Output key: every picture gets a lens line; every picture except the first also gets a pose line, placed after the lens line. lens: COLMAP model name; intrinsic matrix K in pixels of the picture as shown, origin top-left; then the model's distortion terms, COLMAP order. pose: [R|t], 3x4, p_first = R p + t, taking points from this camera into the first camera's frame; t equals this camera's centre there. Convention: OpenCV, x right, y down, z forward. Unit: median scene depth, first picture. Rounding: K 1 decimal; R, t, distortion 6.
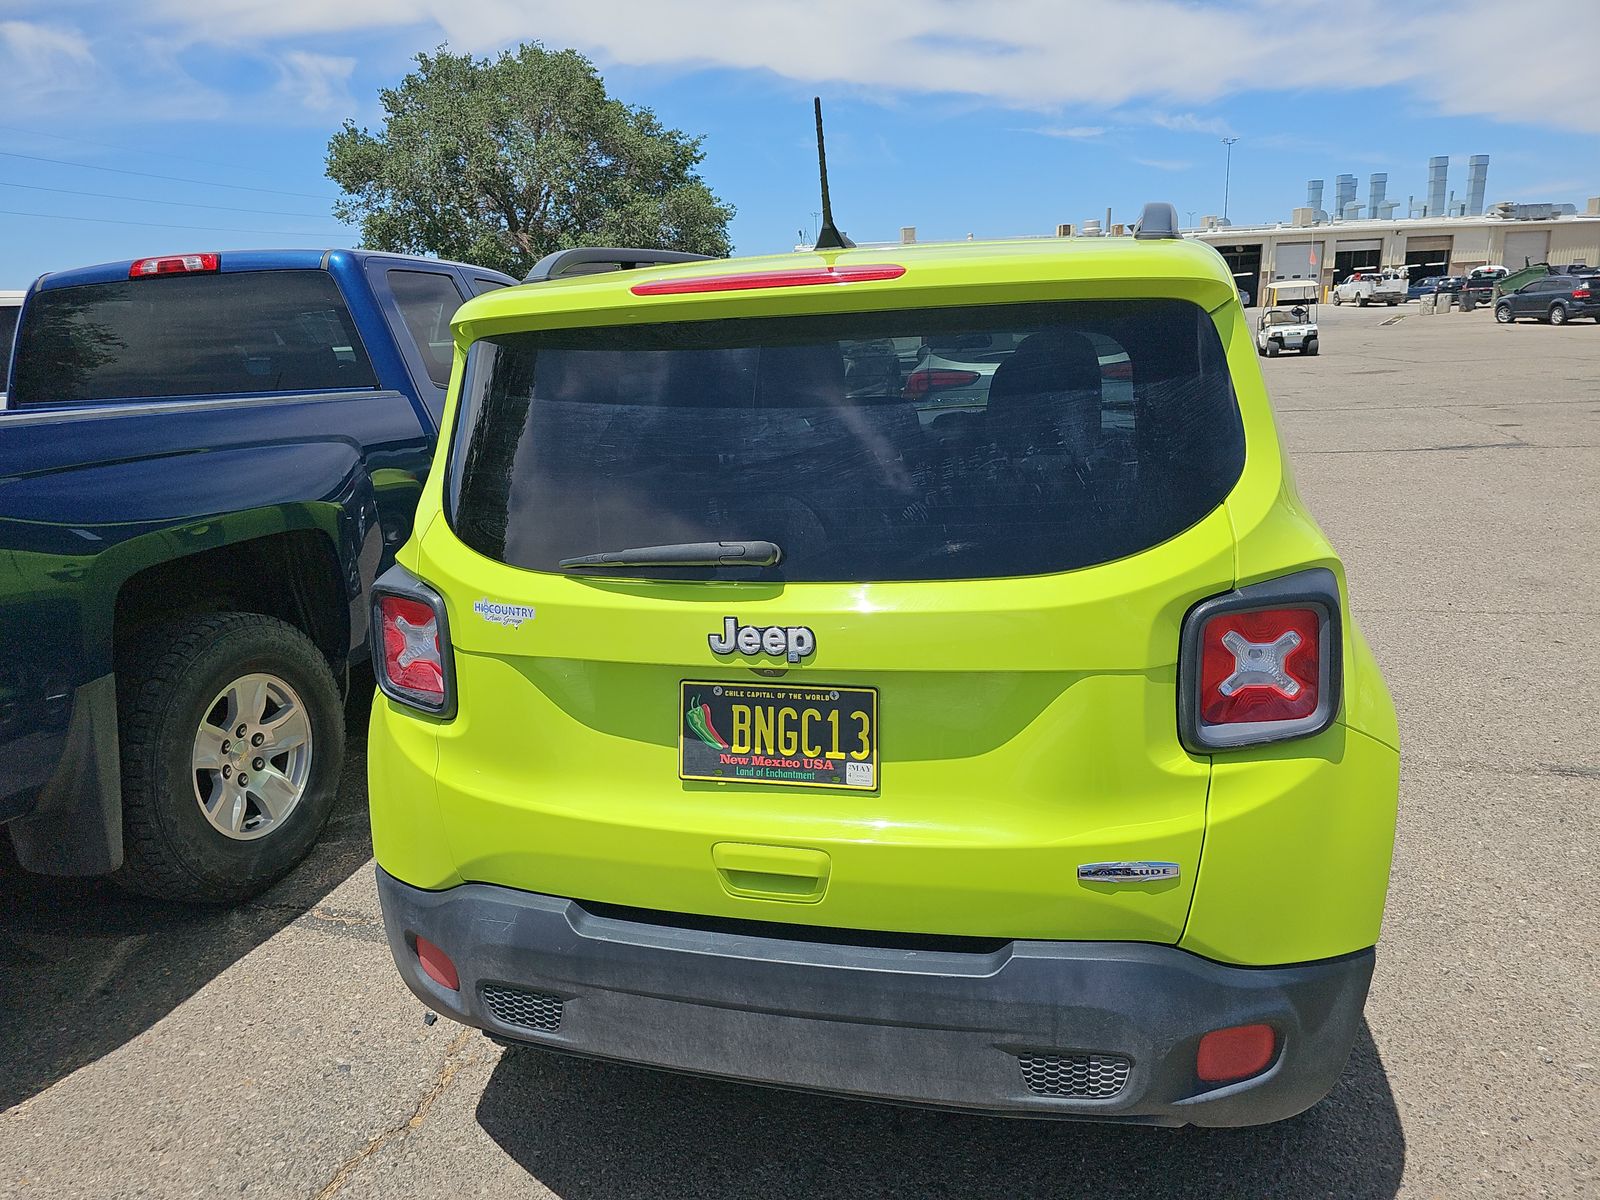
lens RADIAL K [[1095.4, 0, 801.8], [0, 1095.4, 606.3], [0, 0, 1]] dist [0.018766, -0.020712]
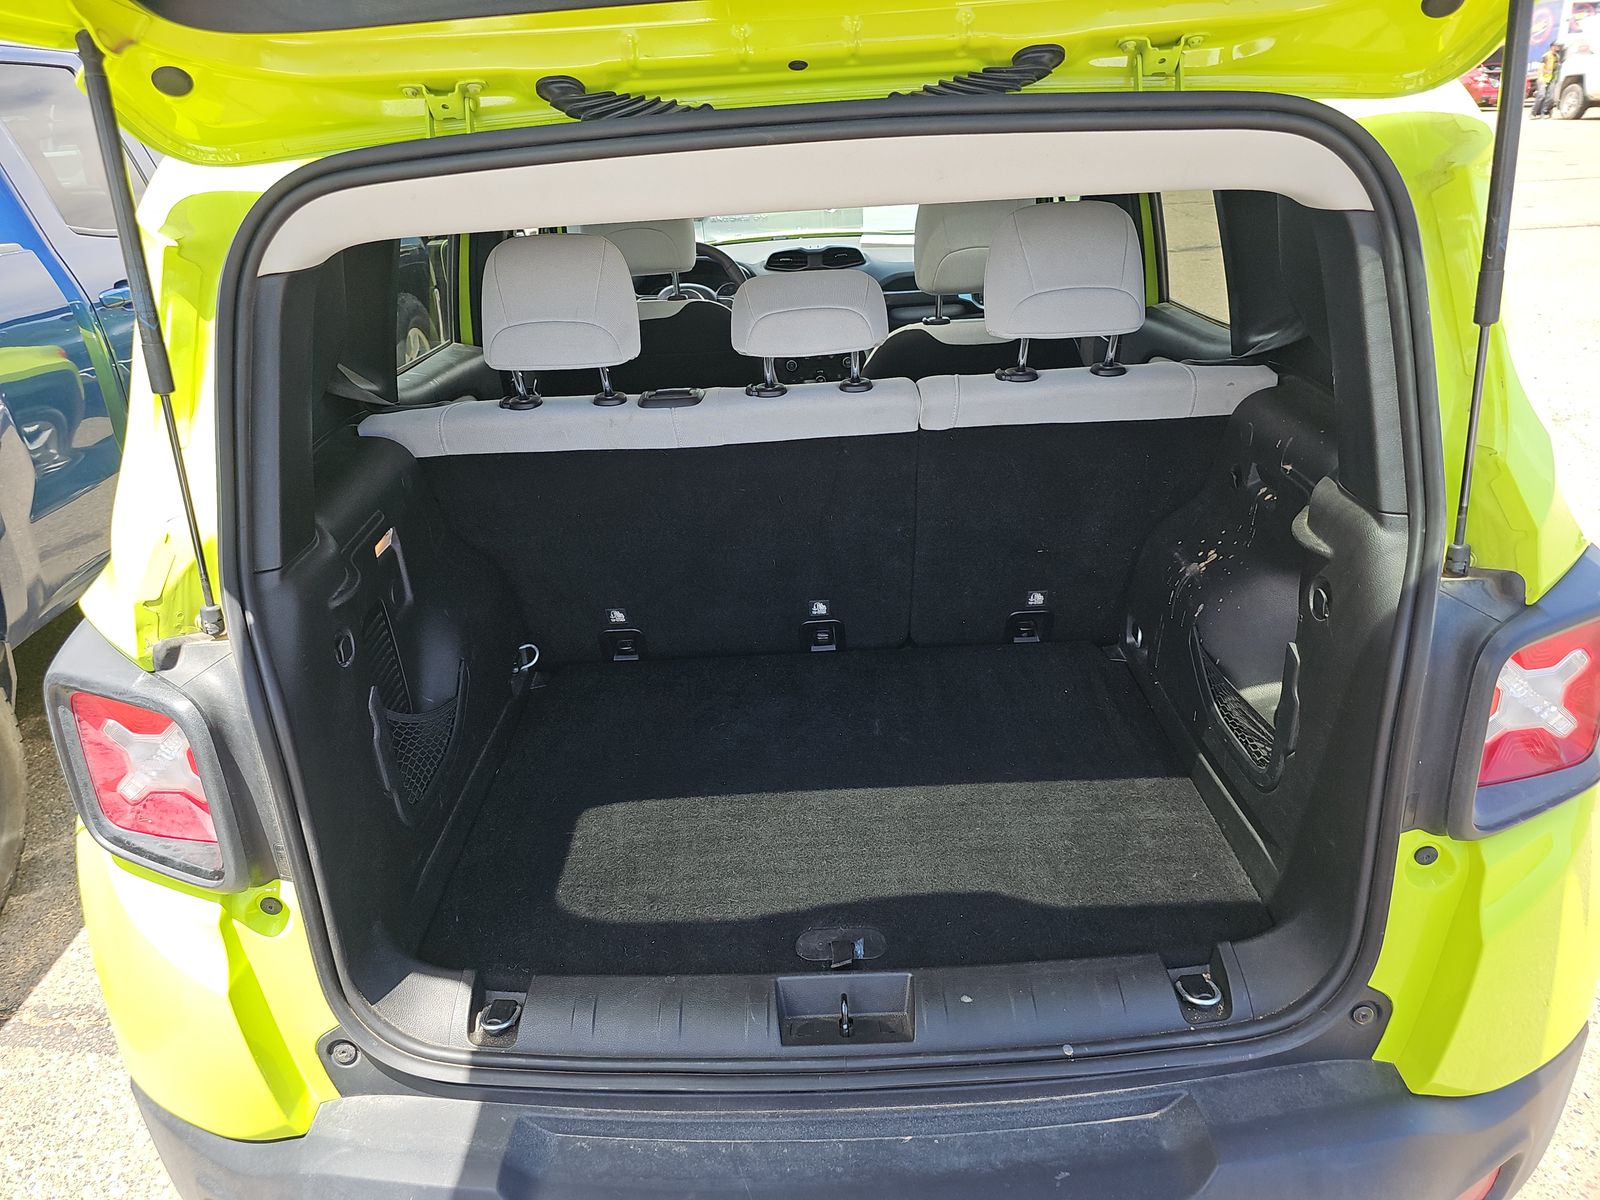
lens RADIAL K [[1095.4, 0, 812.1], [0, 1095.4, 604.7], [0, 0, 1]] dist [0.018766, -0.020712]
pose [[0.966924, -0.102952, 0.233362, -0.139470], [0.065013, 0.984180, 0.164811, -0.119081], [-0.246638, -0.144188, 0.958321, 0.367025]]
